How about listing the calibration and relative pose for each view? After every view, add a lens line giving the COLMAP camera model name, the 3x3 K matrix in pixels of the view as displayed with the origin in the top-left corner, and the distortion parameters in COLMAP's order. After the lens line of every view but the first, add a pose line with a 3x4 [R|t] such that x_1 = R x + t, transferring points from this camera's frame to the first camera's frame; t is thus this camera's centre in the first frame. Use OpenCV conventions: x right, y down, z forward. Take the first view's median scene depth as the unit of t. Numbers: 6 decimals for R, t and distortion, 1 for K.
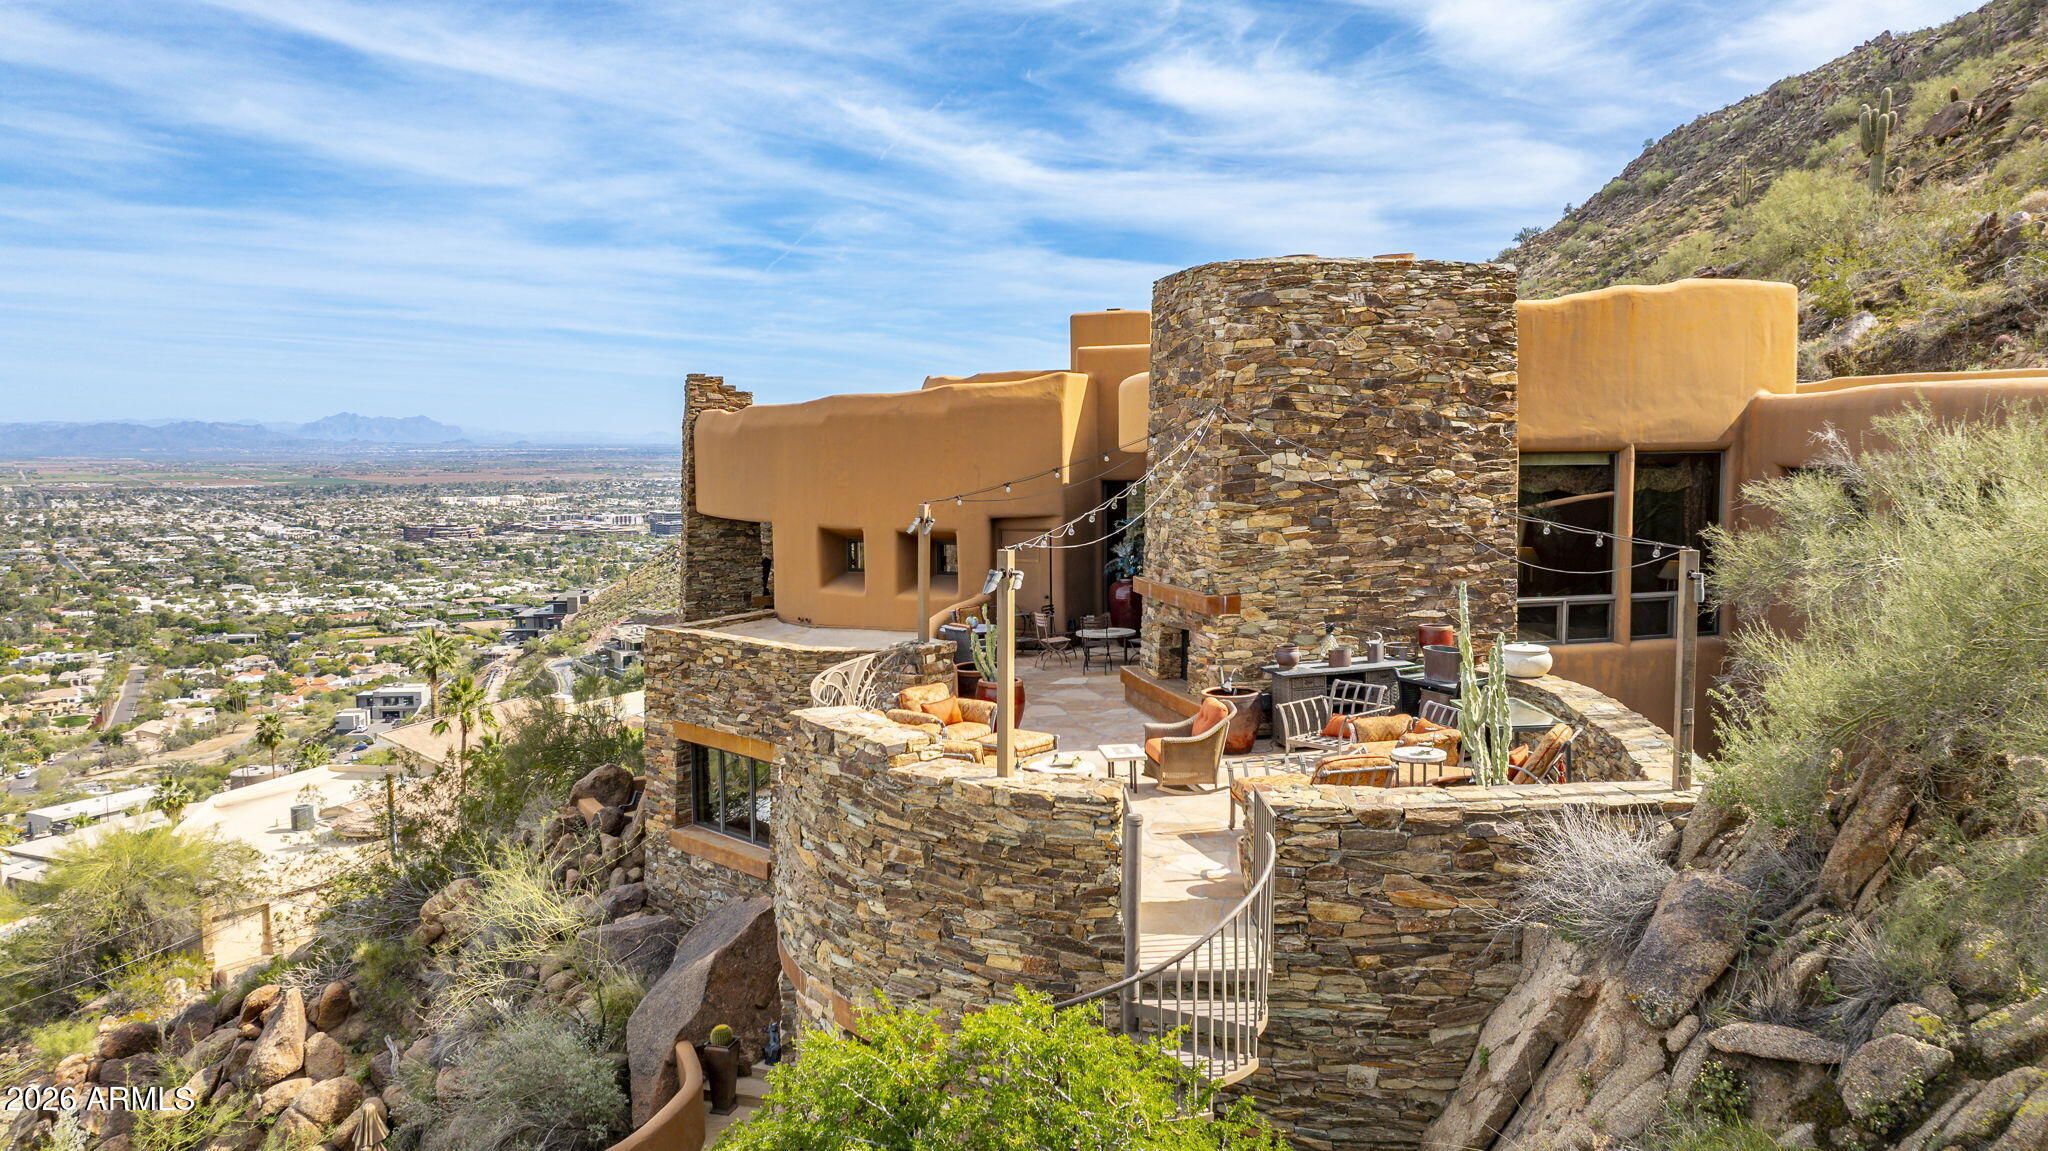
lens RADIAL K [[1446.0, 0, 1030.7], [0, 1446.0, 570.9], [0, 0, 1]] dist [-0.027583, 0.040351]
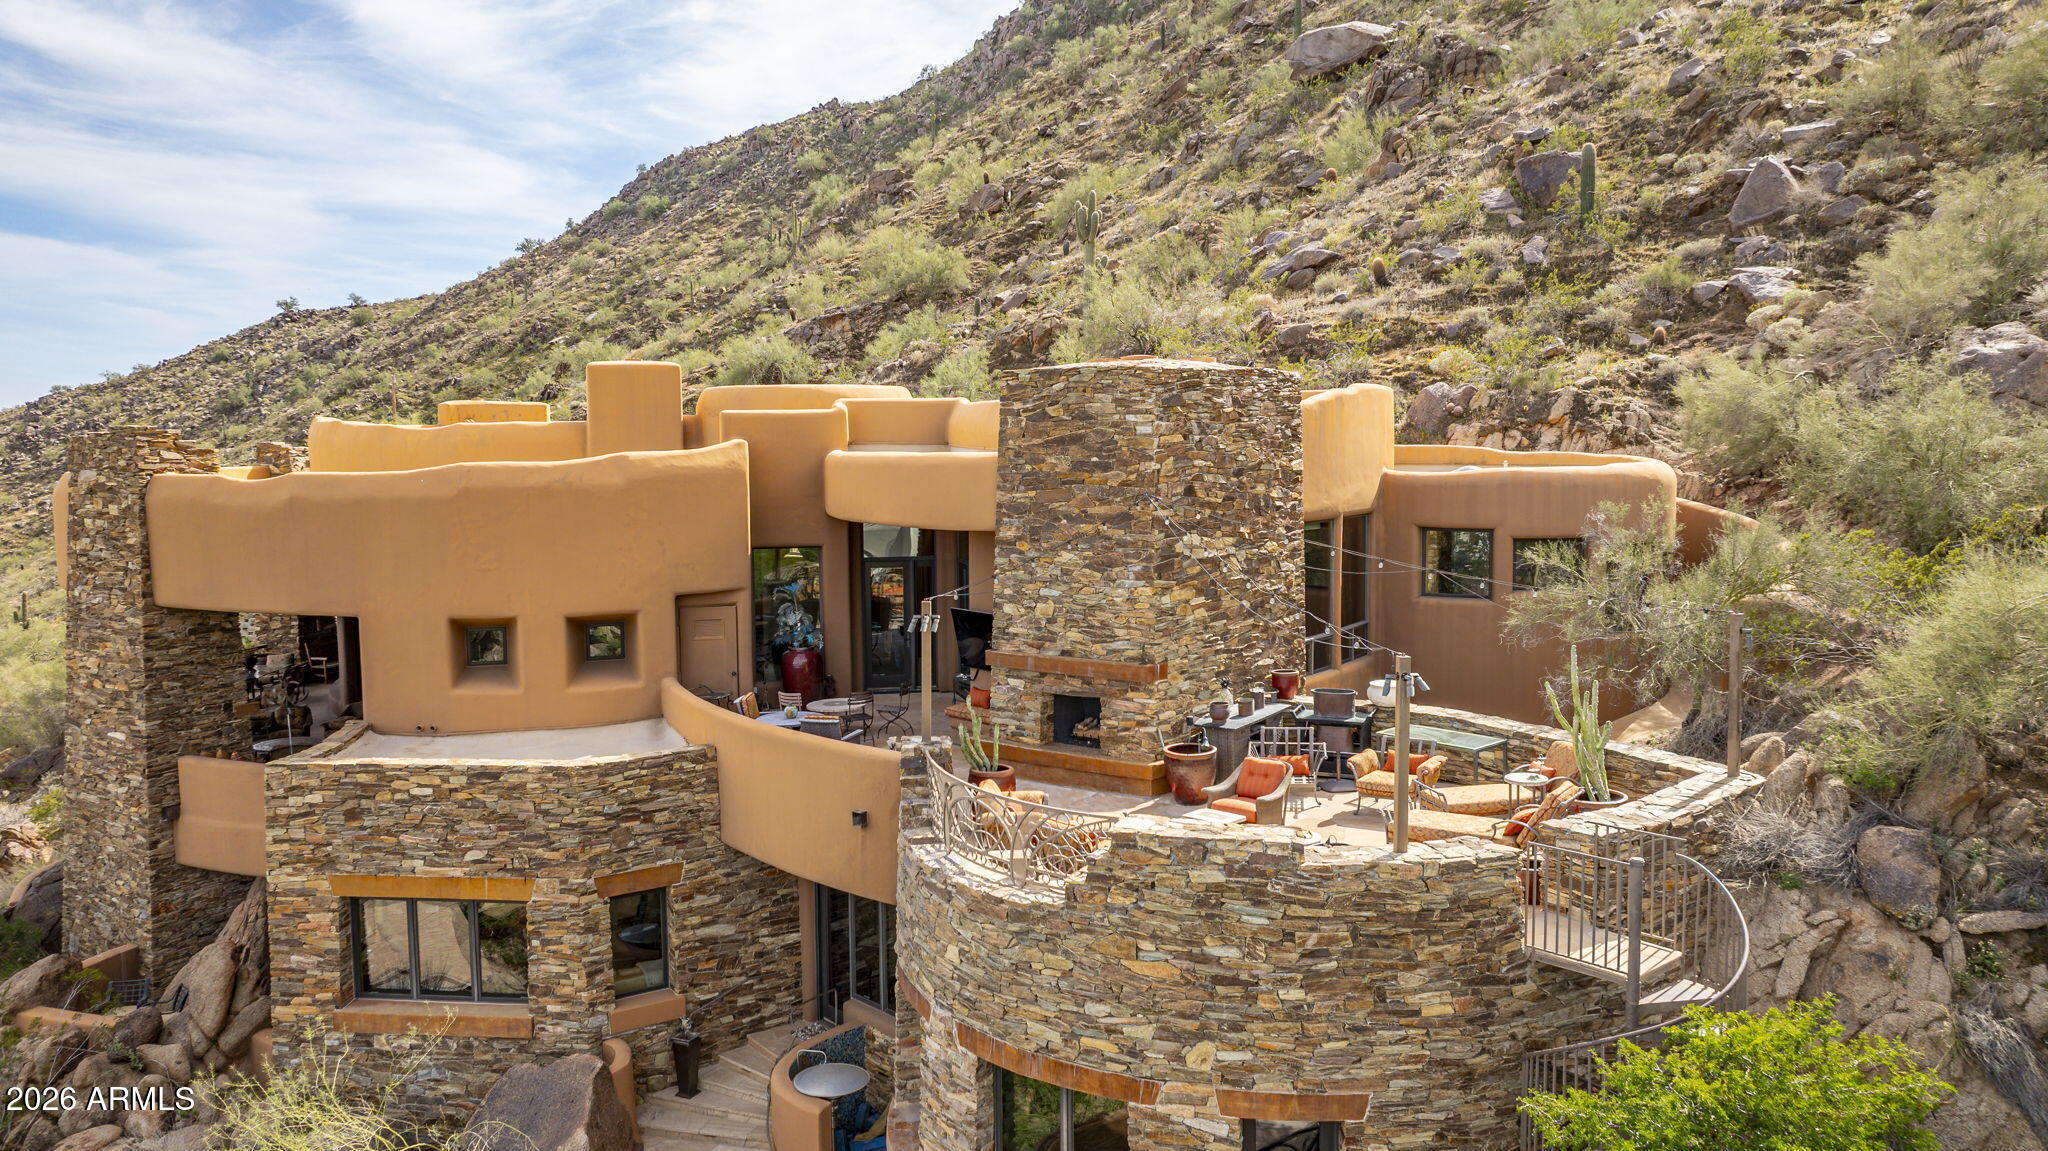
lens RADIAL K [[1446.0, 0, 1030.7], [0, 1446.0, 570.9], [0, 0, 1]] dist [-0.027583, 0.040351]
pose [[0.772164, -0.058132, 0.632759, -0.634841], [0.060714, 0.998000, 0.017596, -0.078967], [-0.632516, 0.024830, 0.774149, 0.191753]]
